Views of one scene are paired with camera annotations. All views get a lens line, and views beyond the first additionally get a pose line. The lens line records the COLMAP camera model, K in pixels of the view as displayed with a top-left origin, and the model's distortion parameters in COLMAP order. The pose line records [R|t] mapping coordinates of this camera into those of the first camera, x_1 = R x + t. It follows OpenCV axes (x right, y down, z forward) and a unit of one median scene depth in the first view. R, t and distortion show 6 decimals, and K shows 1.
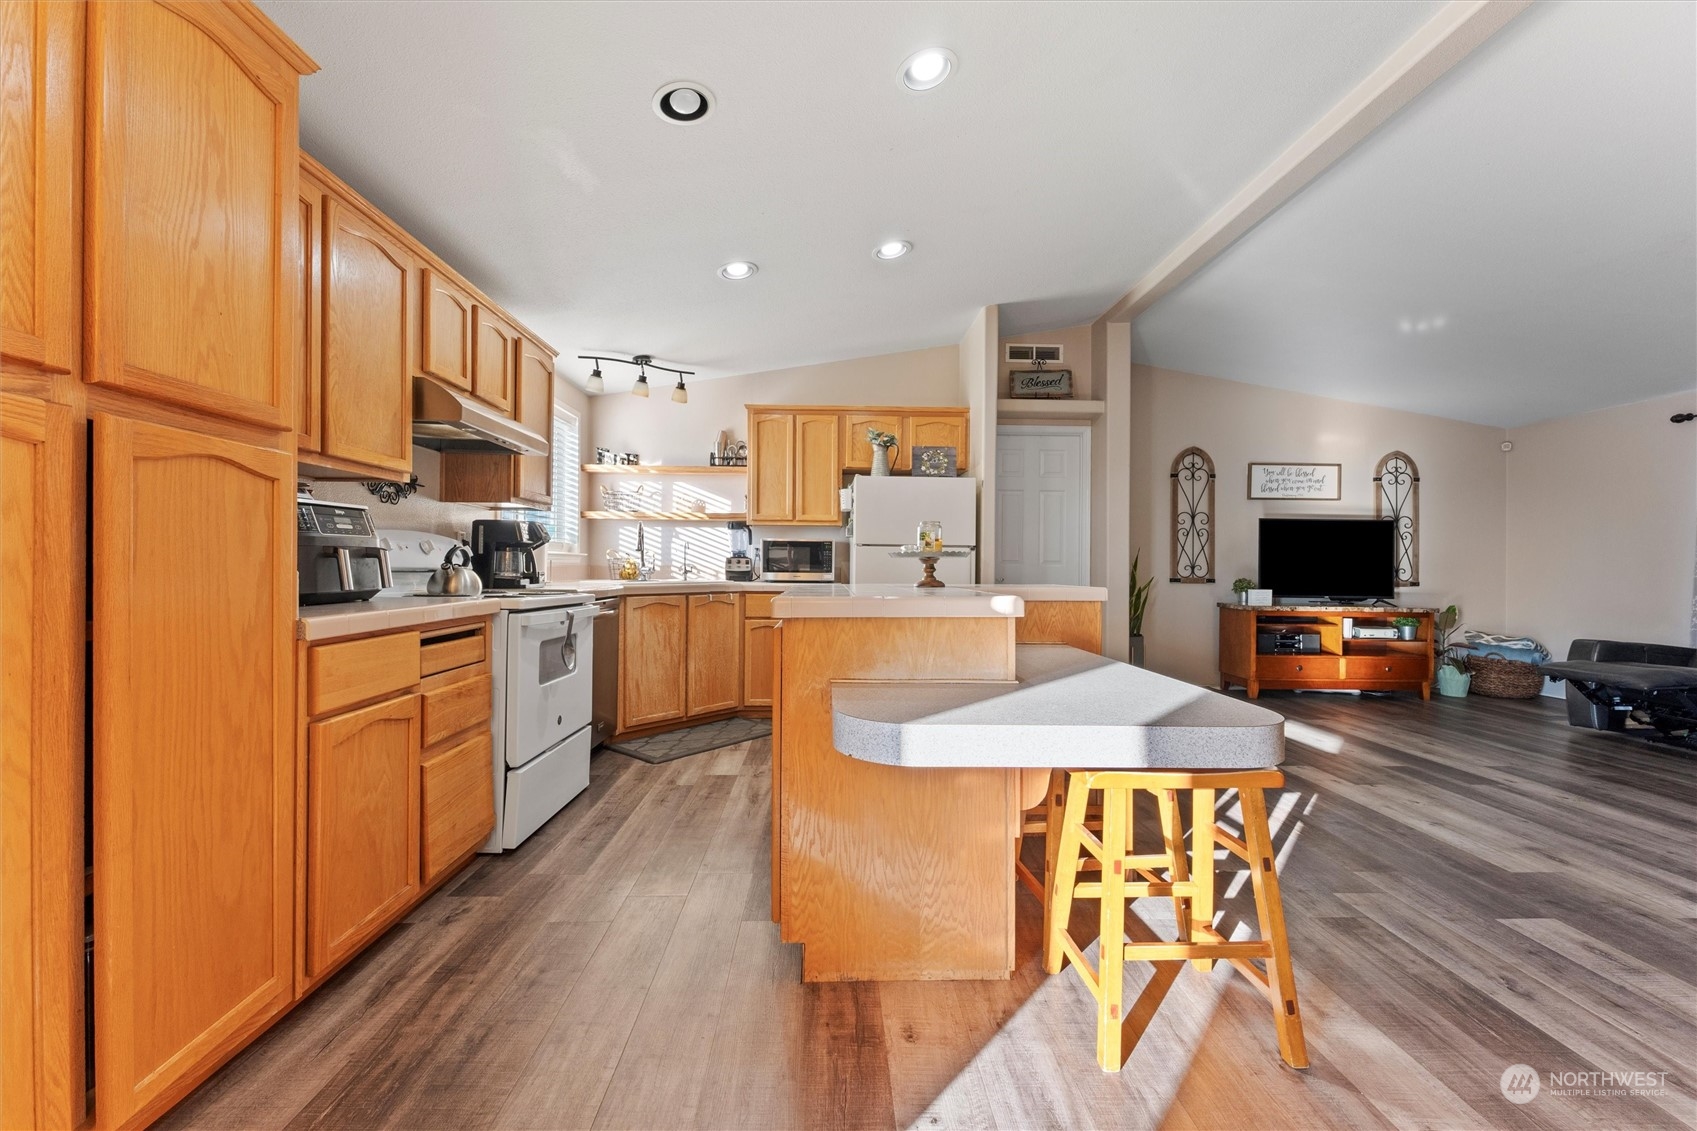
lens RADIAL K [[678.8, 0, 848.0], [0, 678.8, 560.8], [0, 0, 1]] dist [0.006356, -0.000555]
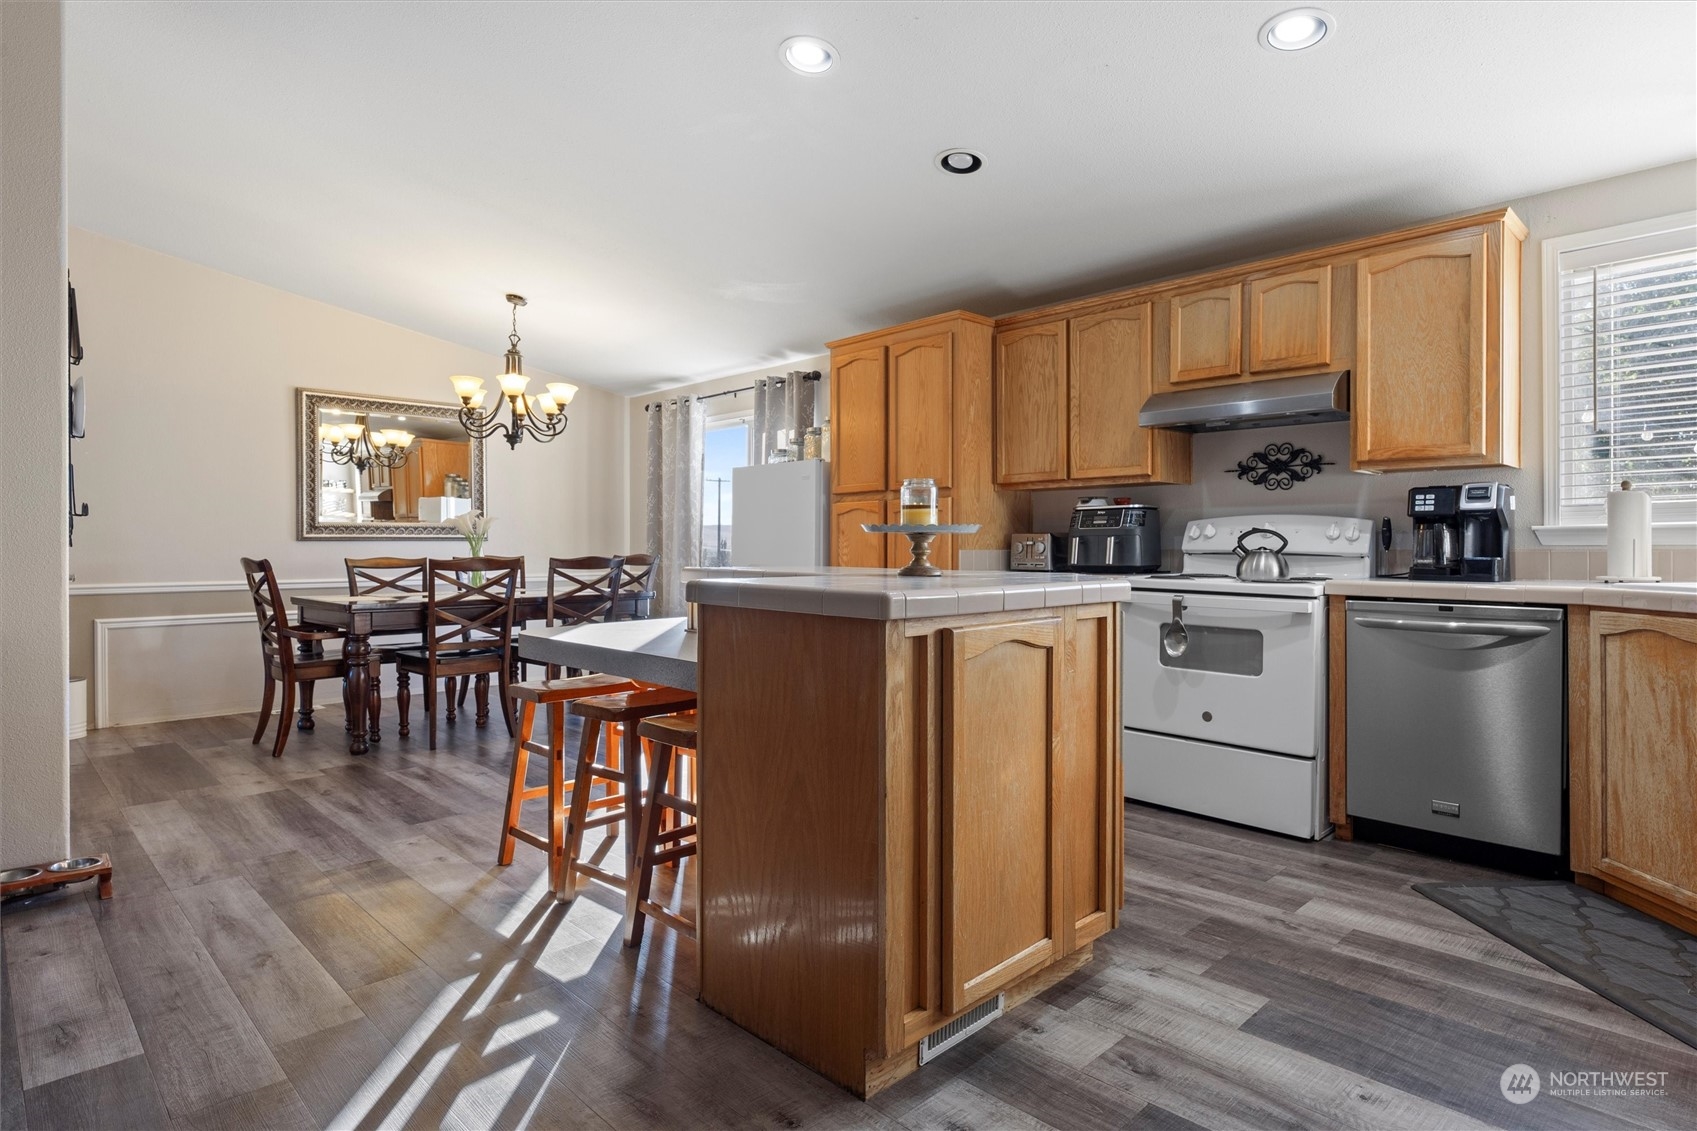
lens RADIAL K [[905.8, 0, 837.3], [0, 905.8, 561.6], [0, 0, 1]] dist [-0.000281, -0.000344]
pose [[-0.743522, 0.003576, -0.668702, 0.501544], [-0.000213, 0.999984, 0.005585, 0.012460], [0.668712, 0.004295, -0.743510, 1.036973]]
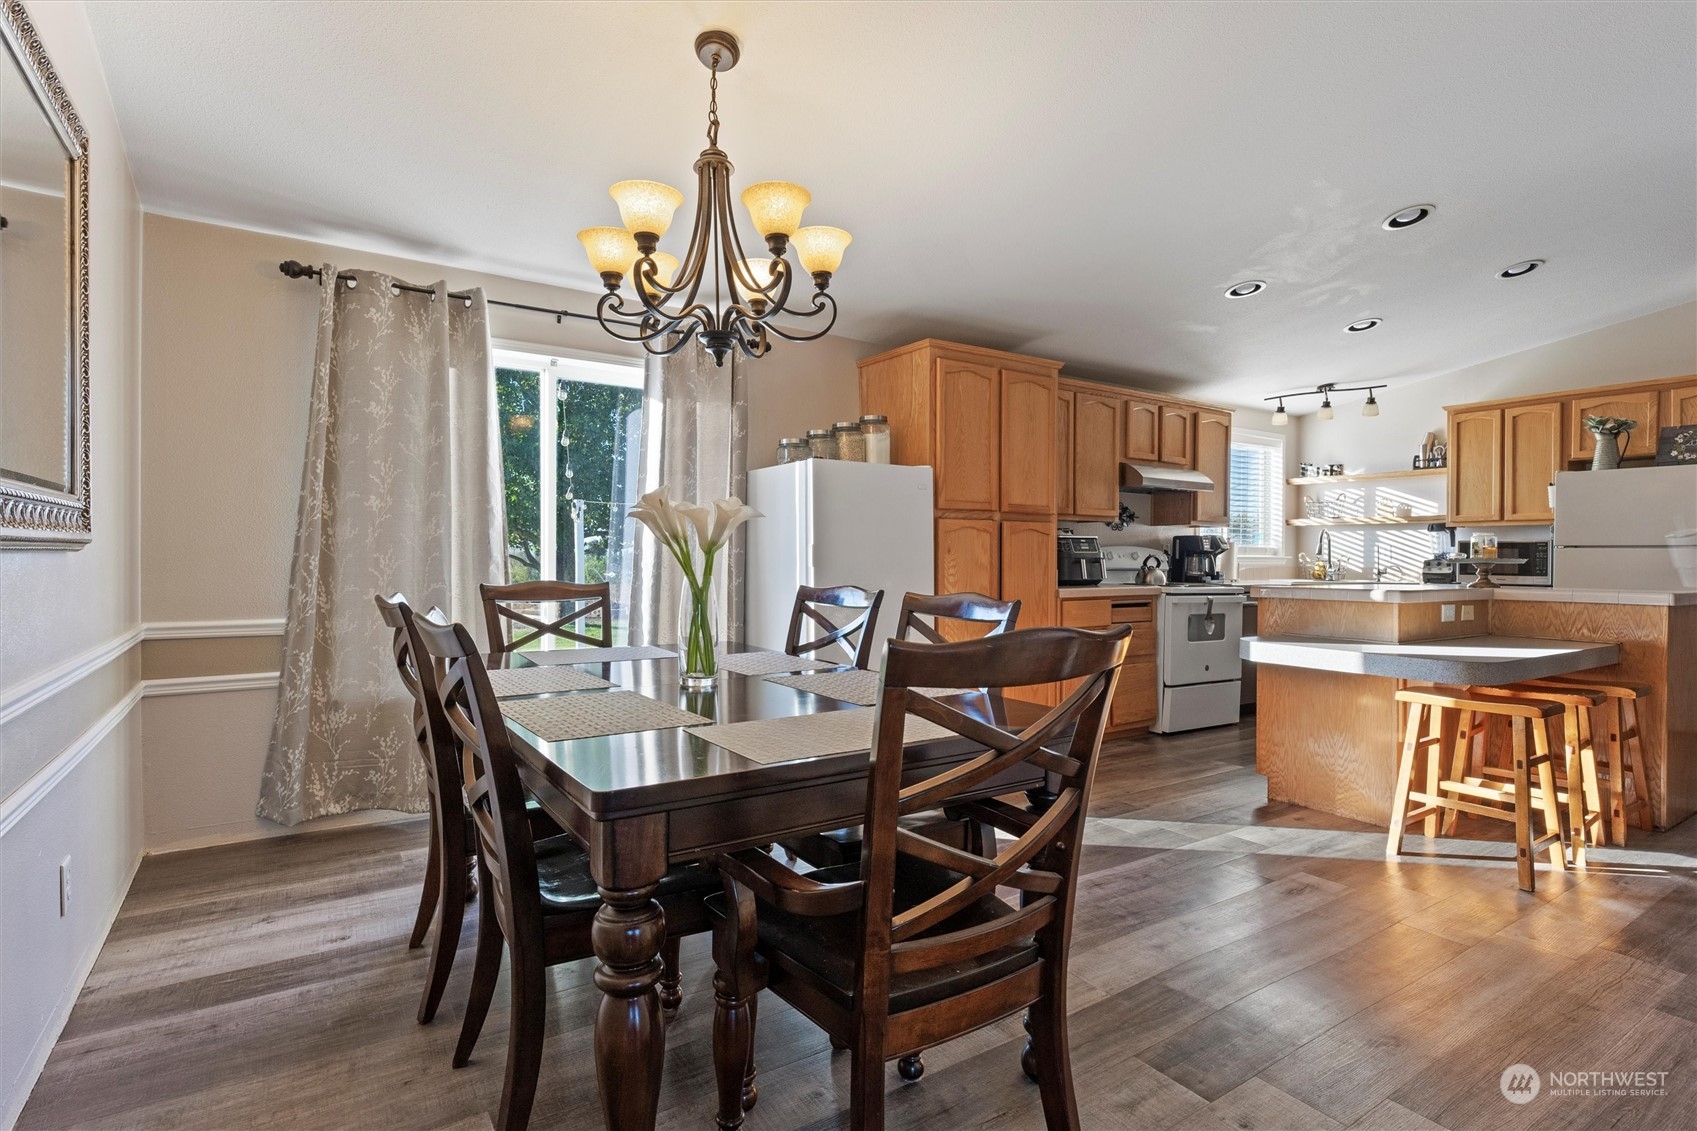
lens RADIAL K [[872.6, 0, 837.6], [0, 872.6, 559.4], [0, 0, 1]] dist [0.005590, 0.001088]
pose [[0.525114, -0.001108, -0.851031, 0.540986], [0.002313, 0.999997, 0.000125, -0.008762], [0.851029, -0.002034, 0.525115, -0.493895]]
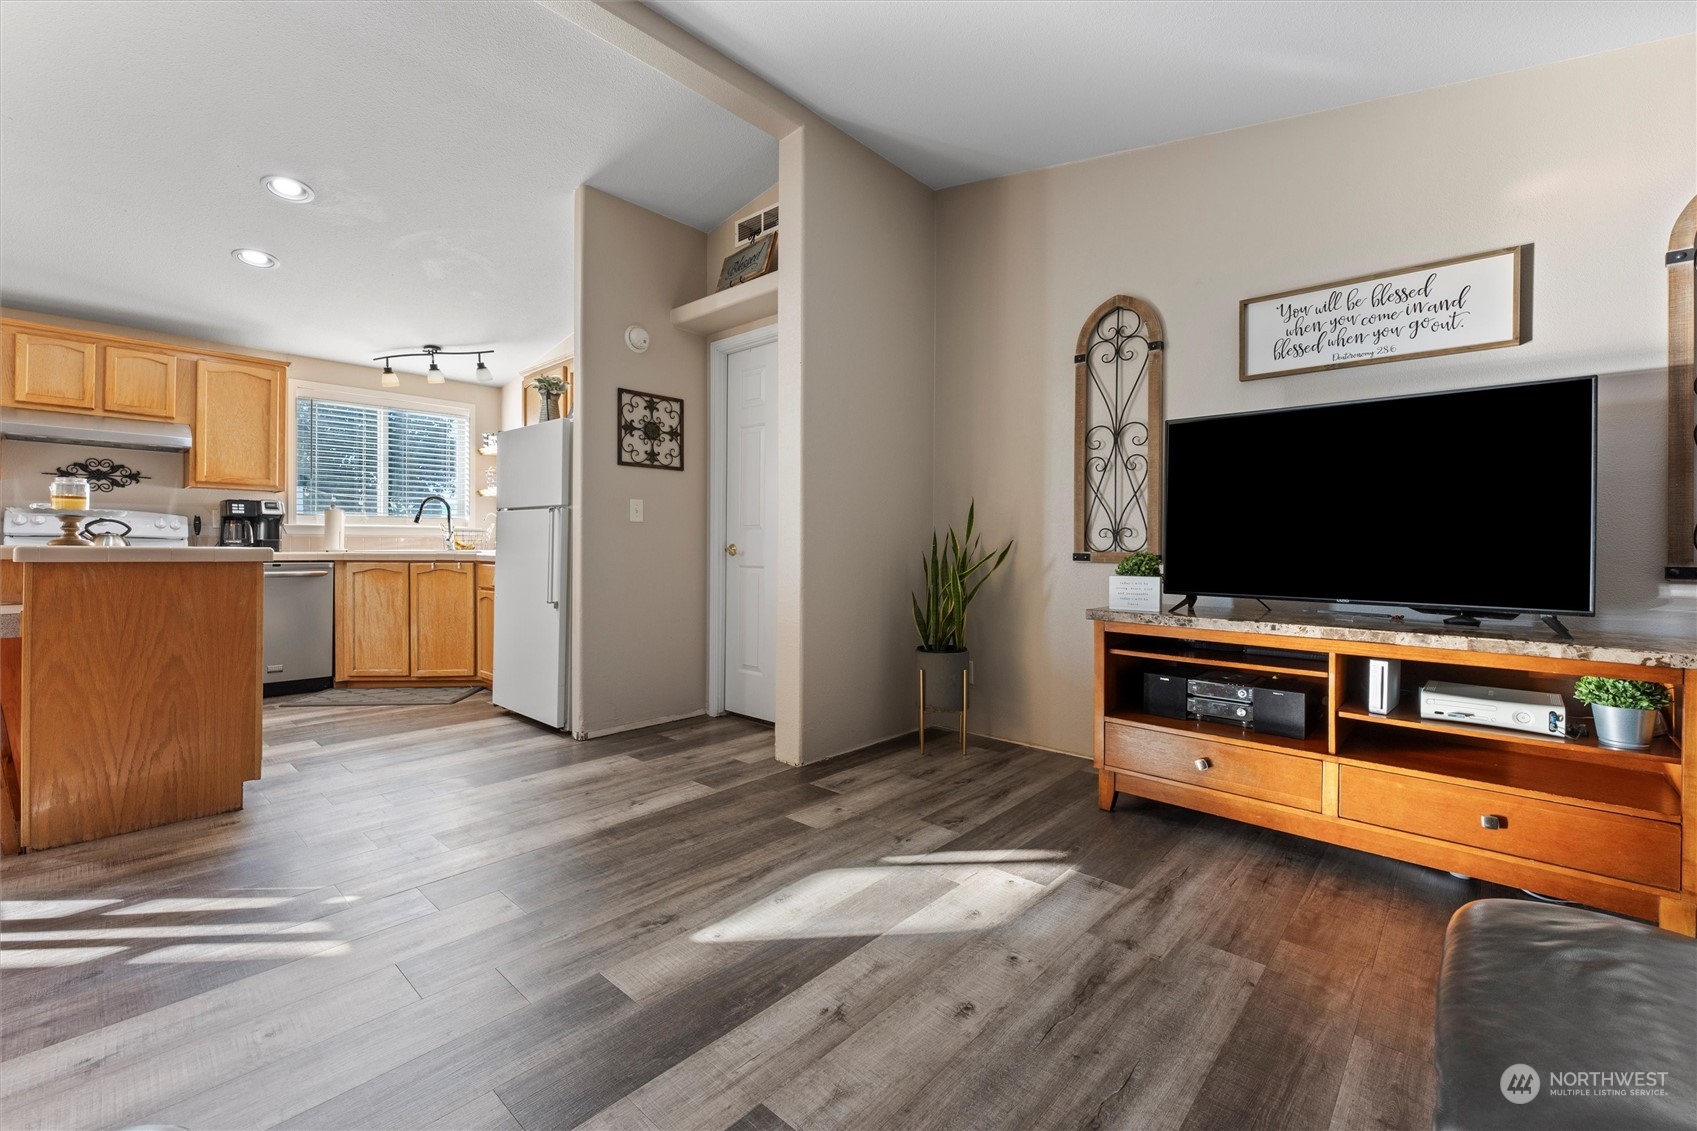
lens RADIAL K [[713.9, 0, 855.6], [0, 713.9, 542.8], [0, 0, 1]] dist [0.000892, -0.000864]
pose [[0.719222, -0.006720, -0.694747, 1.037196], [0.004008, 0.999977, -0.005523, 0.027975], [0.694768, 0.001187, 0.719233, 0.672277]]
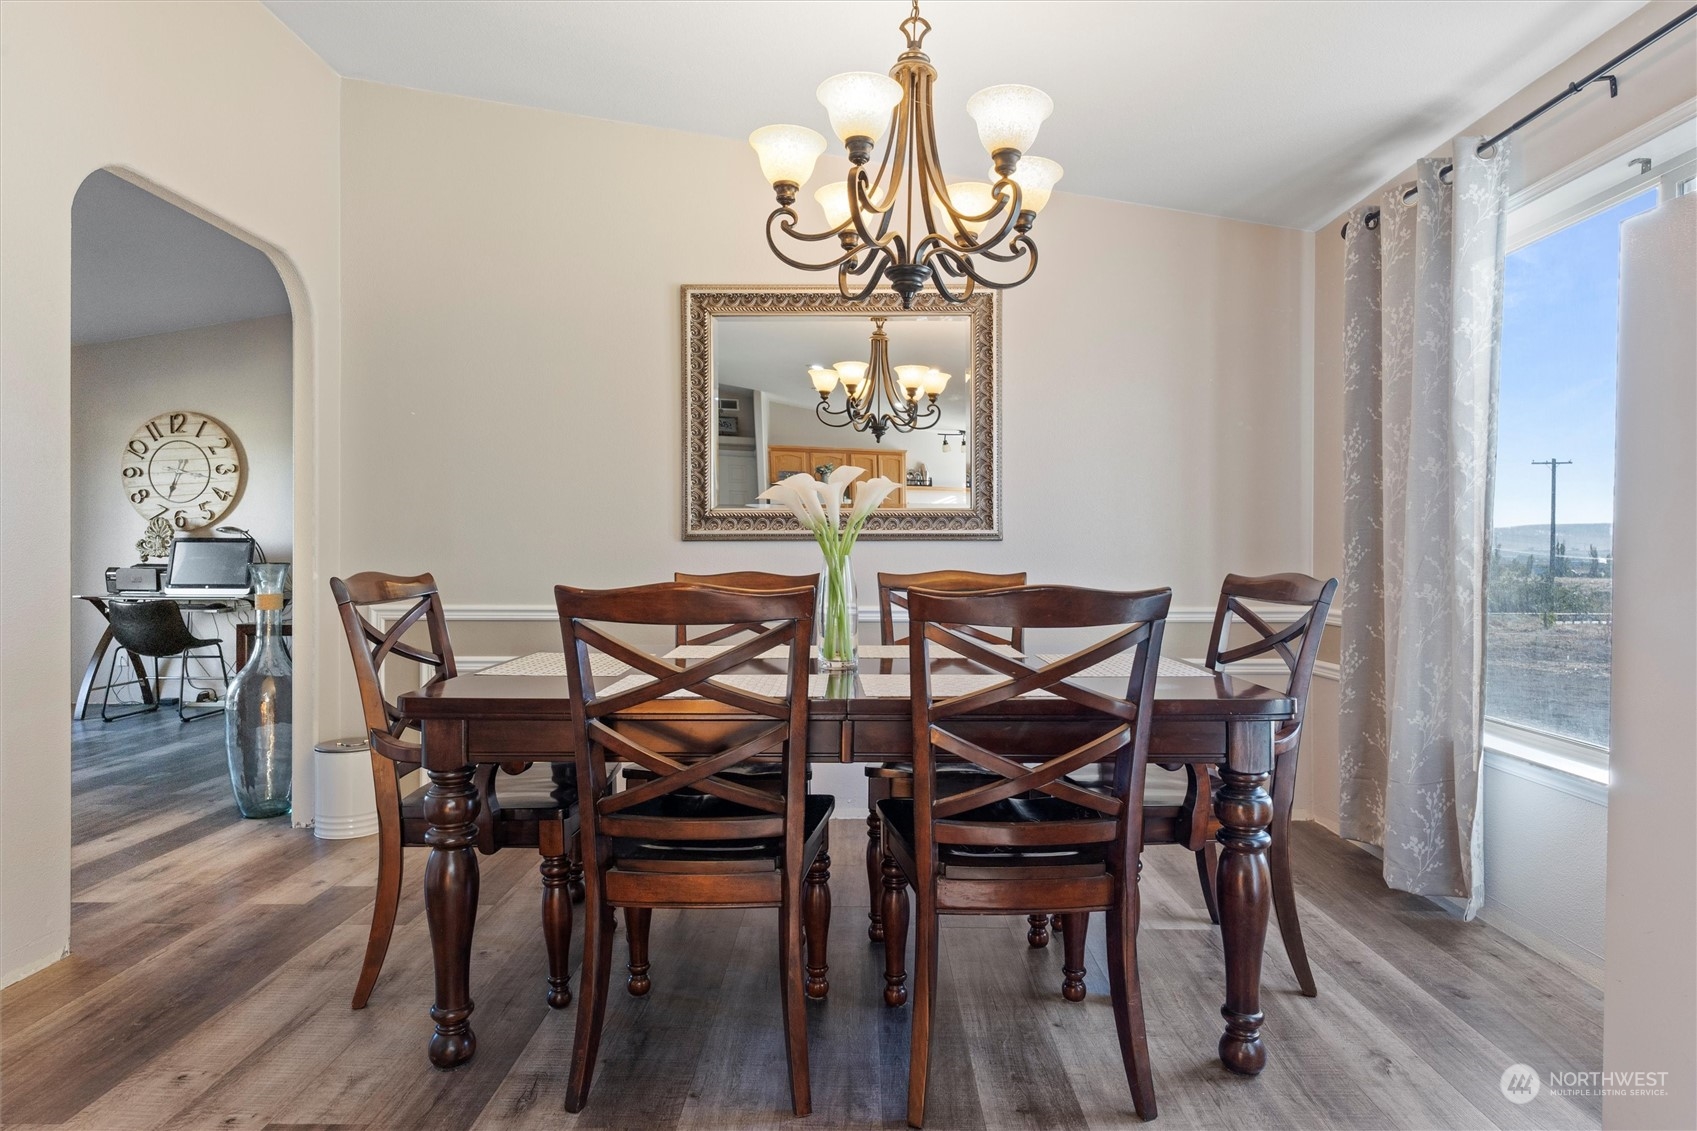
lens RADIAL K [[949.2, 0, 856.1], [0, 949.2, 551.0], [0, 0, 1]] dist [-0.001556, -0.000681]
pose [[-0.999479, -0.008898, 0.031026, -0.011176], [-0.009142, 0.999928, -0.007713, 0.001734], [-0.030955, -0.007993, -0.999489, 0.294739]]
